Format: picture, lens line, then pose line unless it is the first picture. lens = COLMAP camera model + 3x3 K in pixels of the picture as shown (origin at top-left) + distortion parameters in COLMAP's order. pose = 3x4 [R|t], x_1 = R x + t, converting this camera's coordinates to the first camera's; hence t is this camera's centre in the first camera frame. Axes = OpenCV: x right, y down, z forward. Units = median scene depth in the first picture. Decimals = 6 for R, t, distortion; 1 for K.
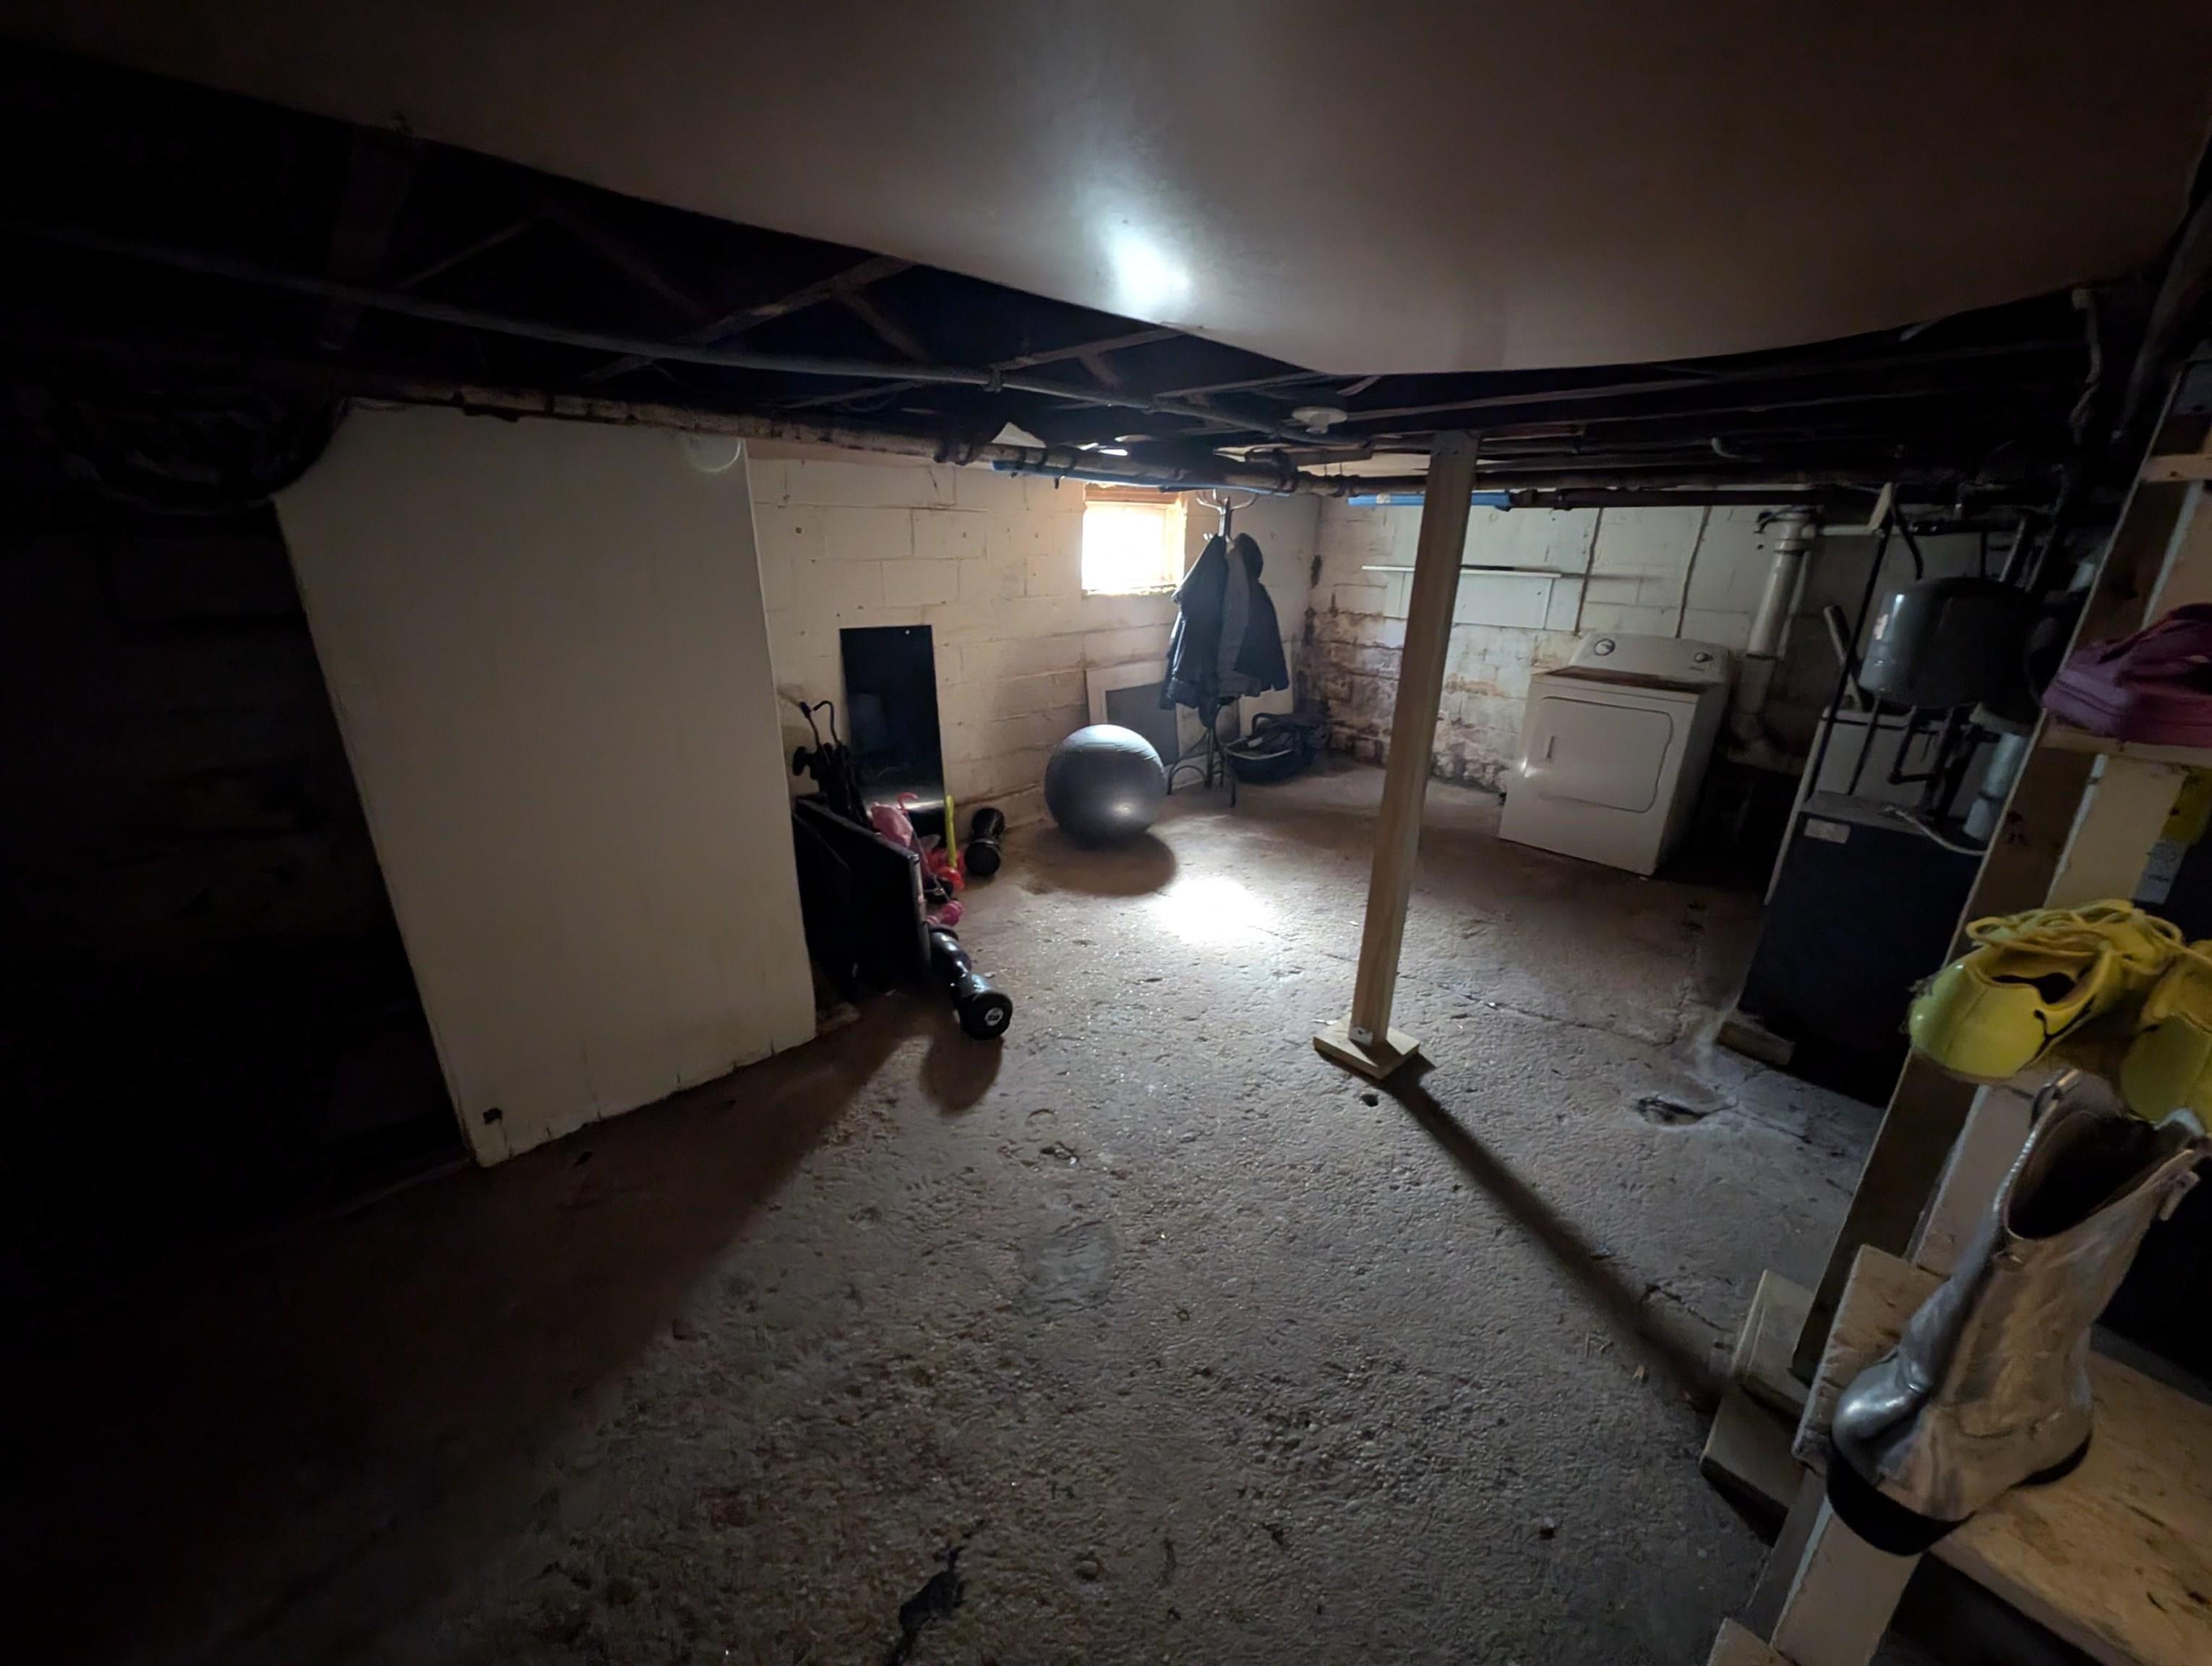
lens RADIAL K [[837.4, 0, 1101.4], [0, 837.4, 837.2], [0, 0, 1]] dist [0.000259, -0.000306]
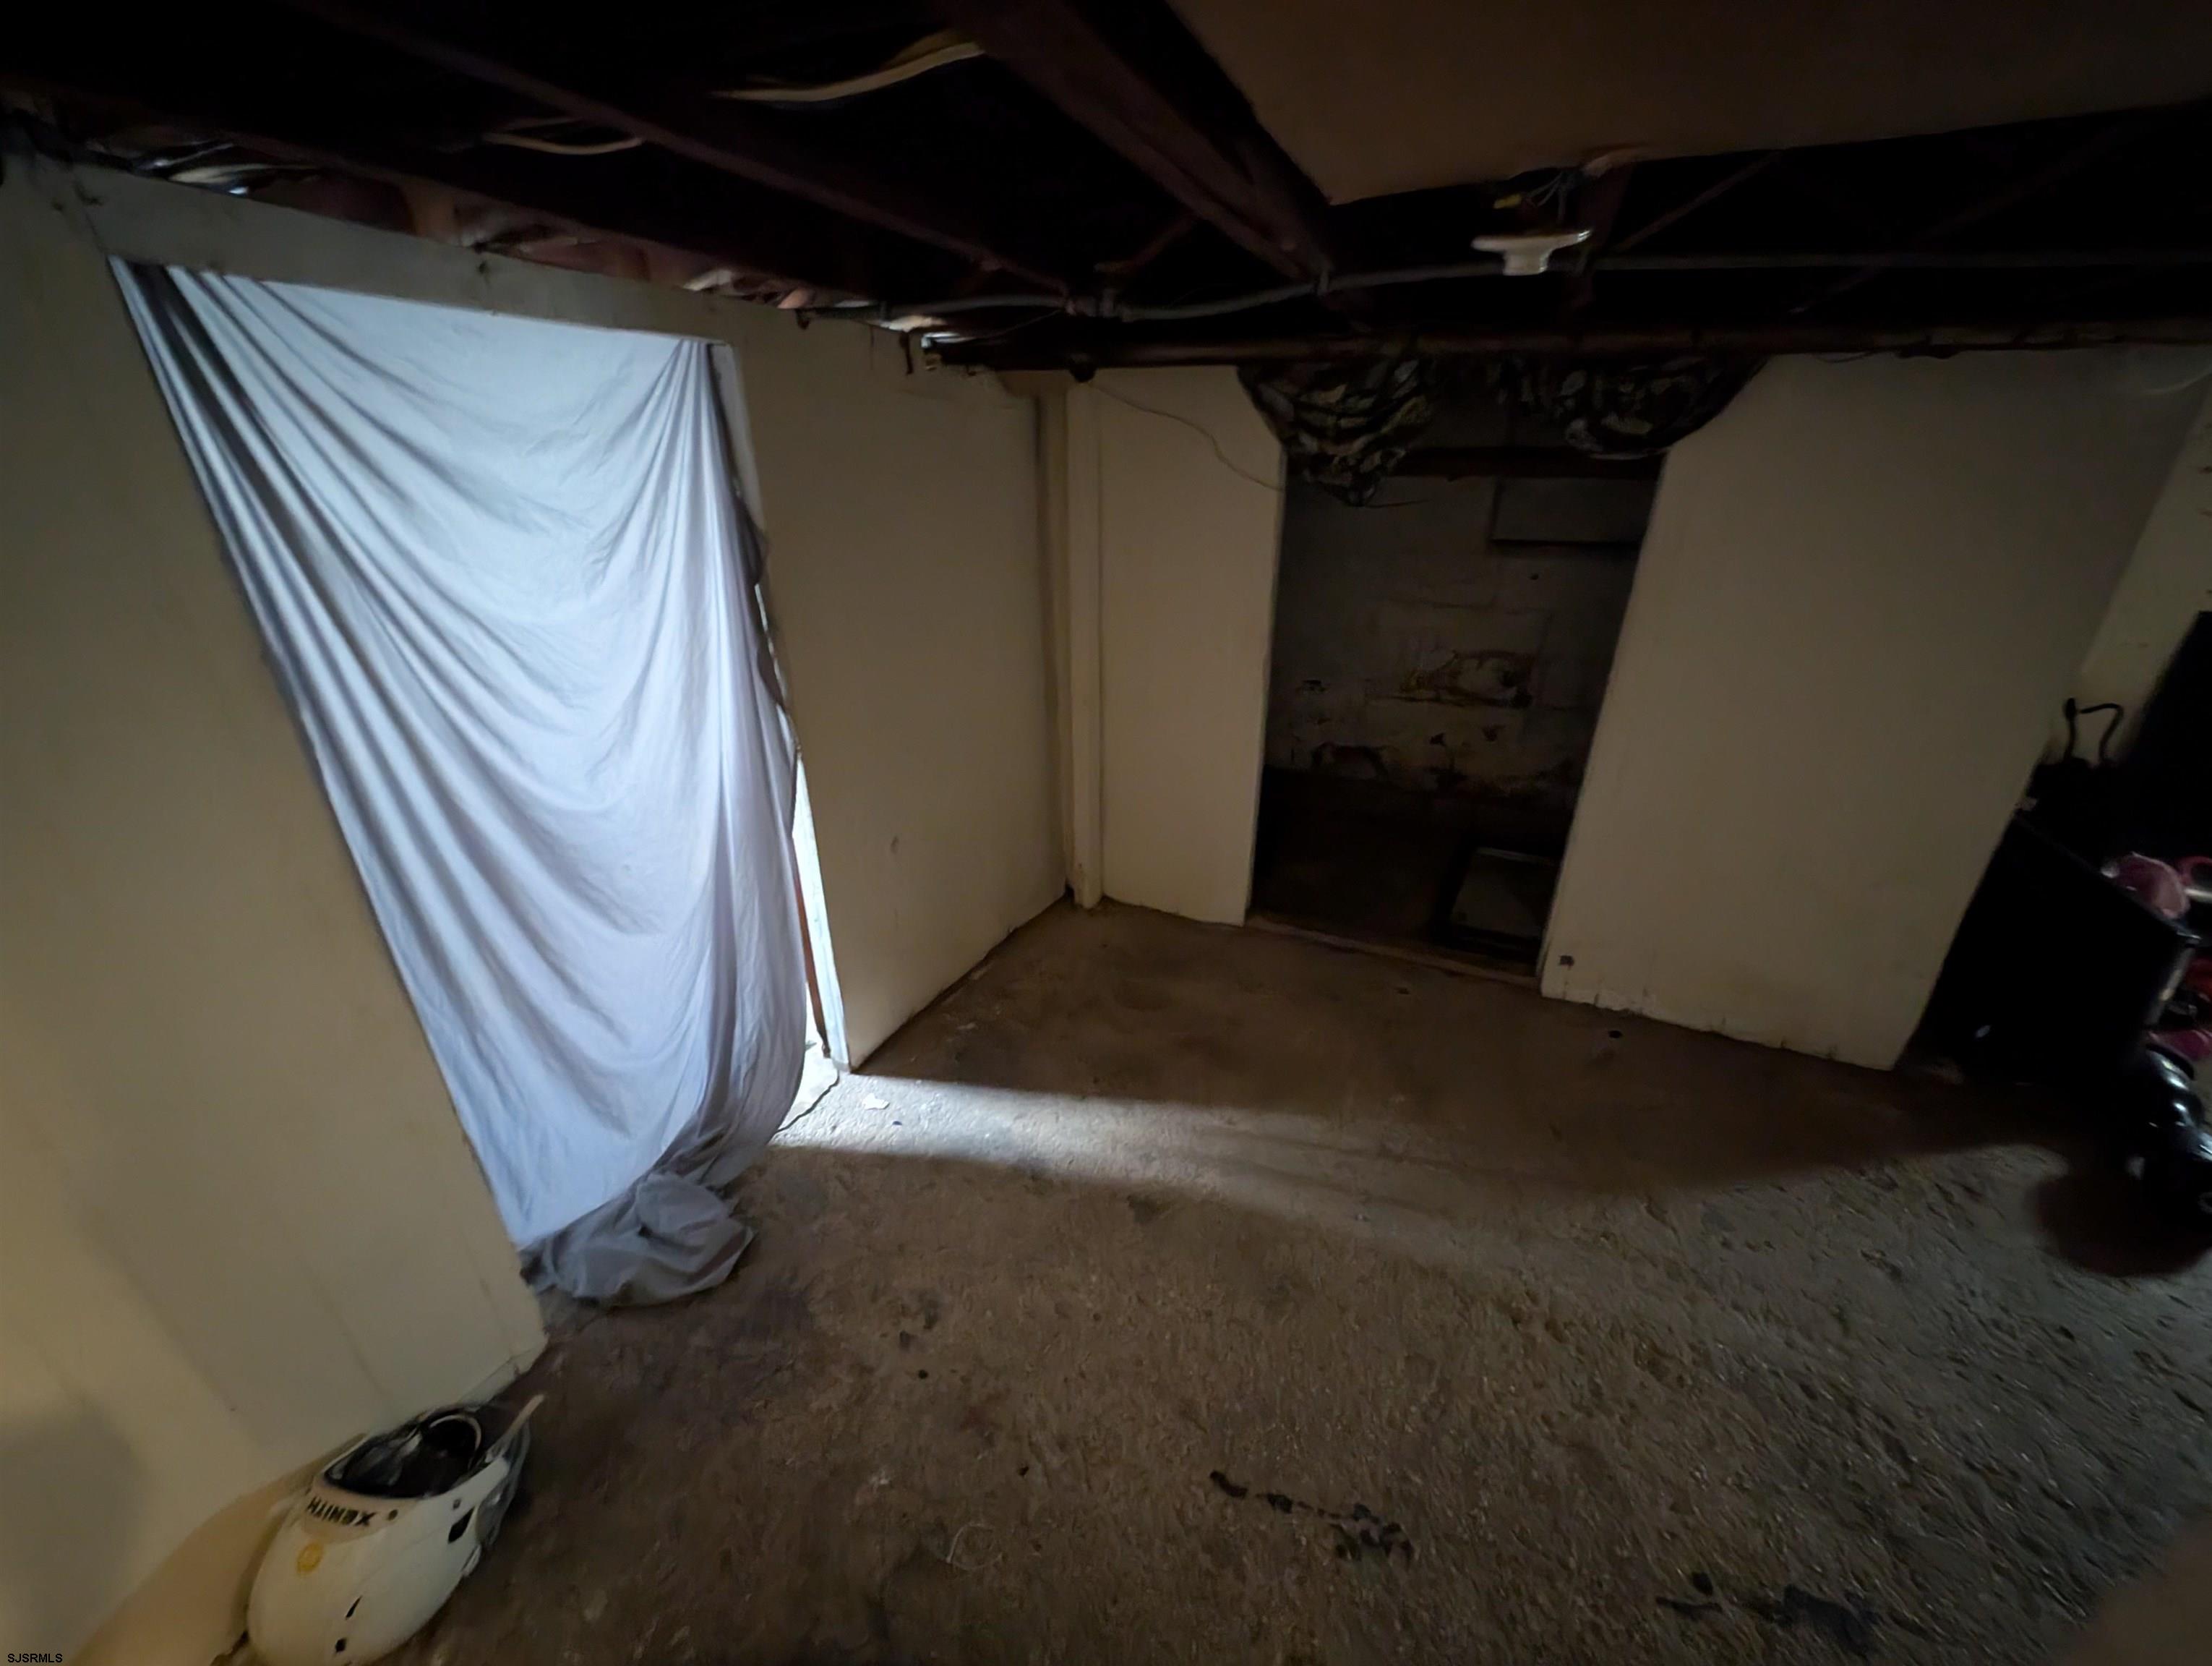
lens RADIAL K [[837.4, 0, 1101.4], [0, 837.4, 837.2], [0, 0, 1]] dist [0.000259, -0.000306]
pose [[0.395737, 0.357476, -0.845933, -0.032575], [-0.310221, 0.919021, 0.243236, 0.096874], [0.864381, 0.166168, 0.474587, -0.239059]]
